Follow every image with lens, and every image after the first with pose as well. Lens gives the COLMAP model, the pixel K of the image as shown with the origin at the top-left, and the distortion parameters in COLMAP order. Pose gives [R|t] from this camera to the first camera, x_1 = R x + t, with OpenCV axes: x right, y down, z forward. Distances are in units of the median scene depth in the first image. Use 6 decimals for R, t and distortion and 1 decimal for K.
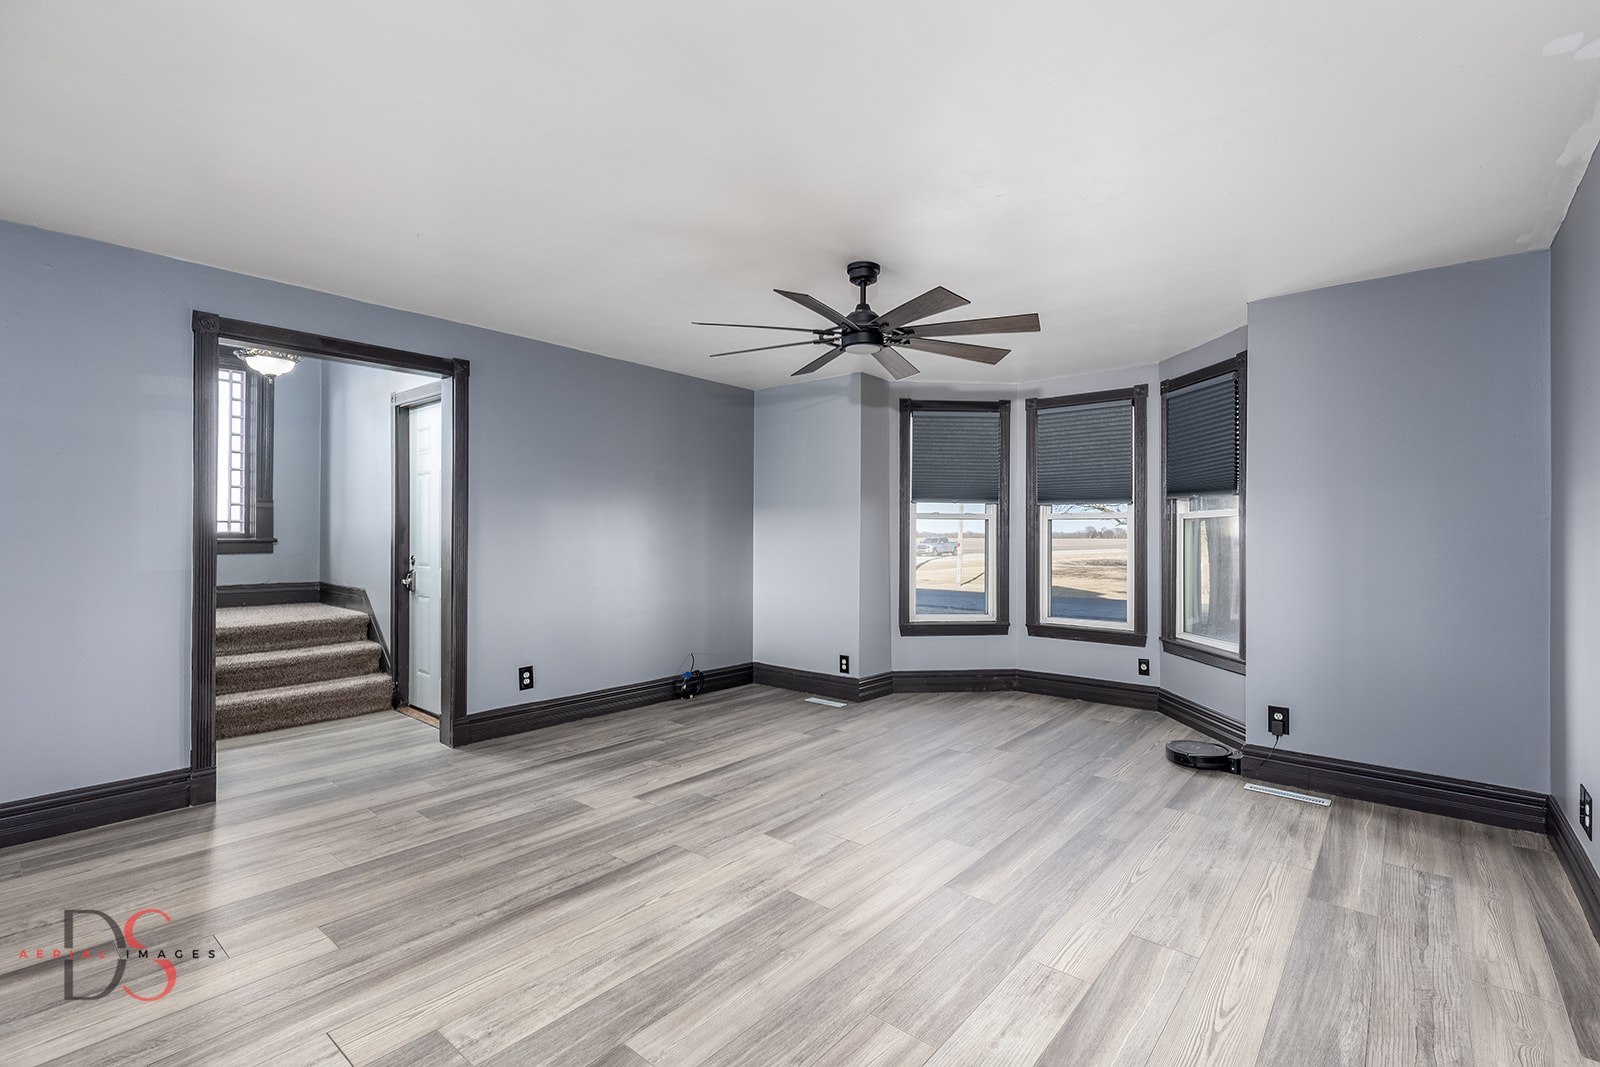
lens RADIAL K [[727.0, 0, 799.7], [0, 727.0, 533.7], [0, 0, 1]] dist [0.000029, -0.000035]
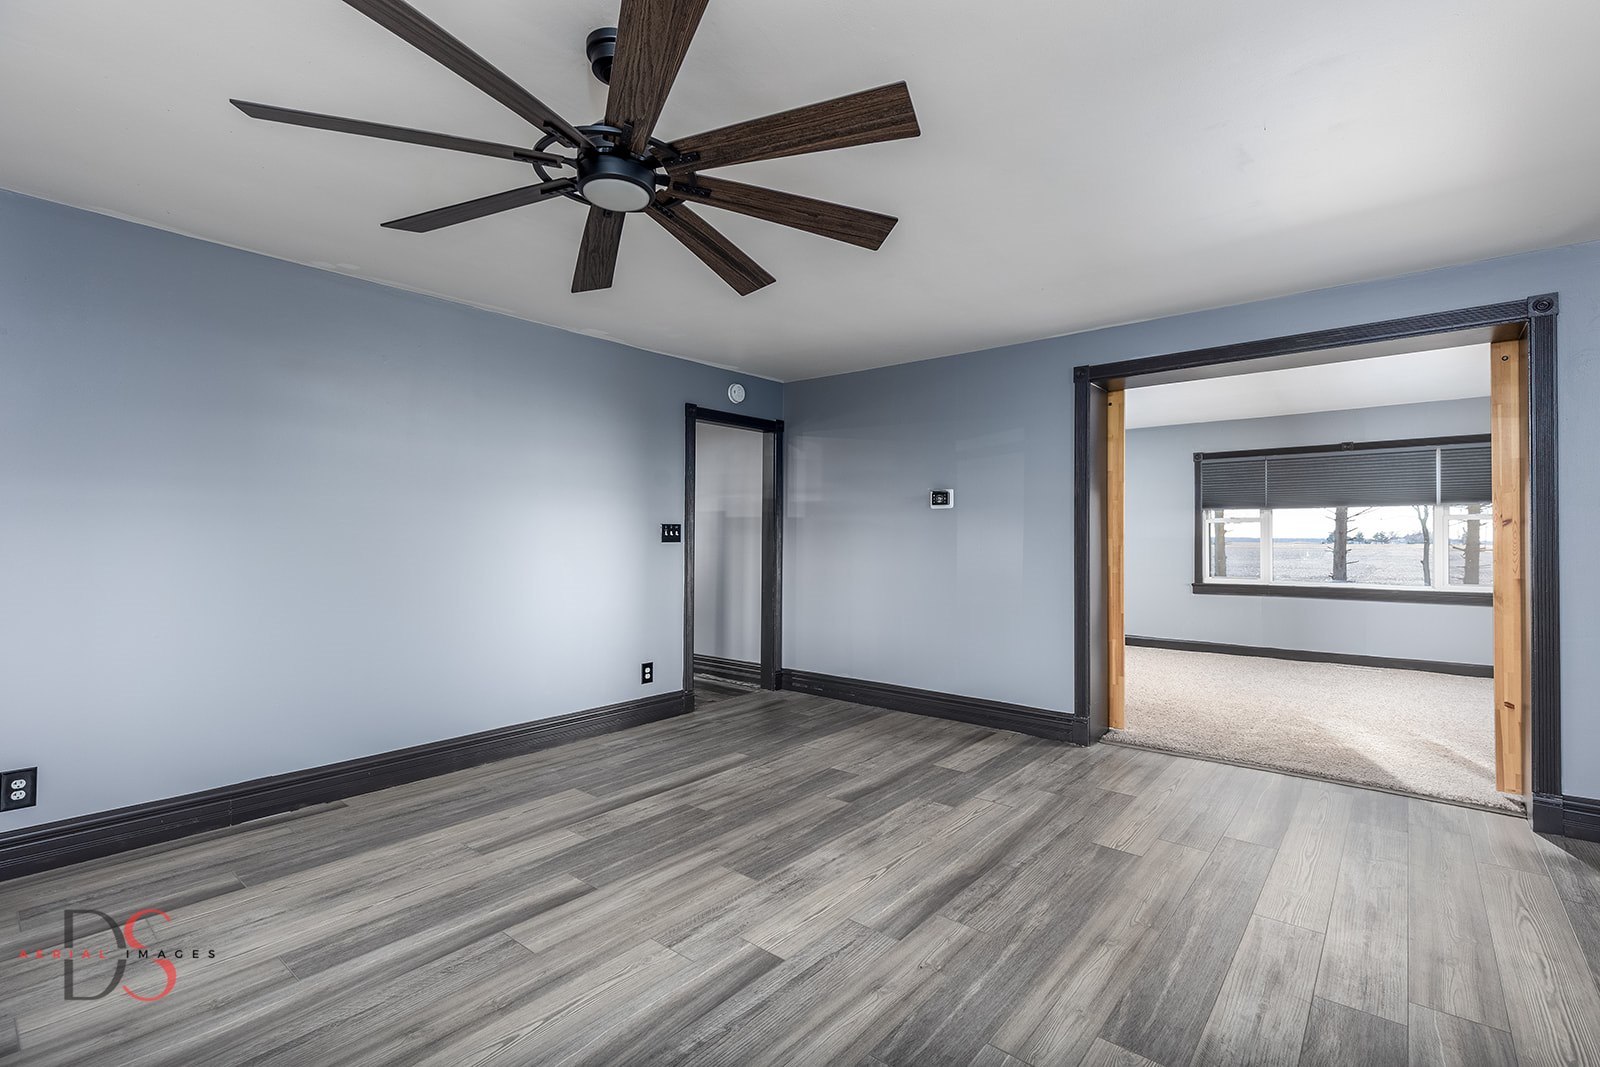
lens RADIAL K [[727.0, 0, 800.3], [0, 727.0, 534.6], [0, 0, 1]] dist [0.000029, -0.000035]
pose [[-0.999982, -0.005420, -0.002384, -0.072451], [-0.005392, 0.999917, -0.011662, 0.013399], [0.002447, -0.011648, -0.999929, 2.020477]]
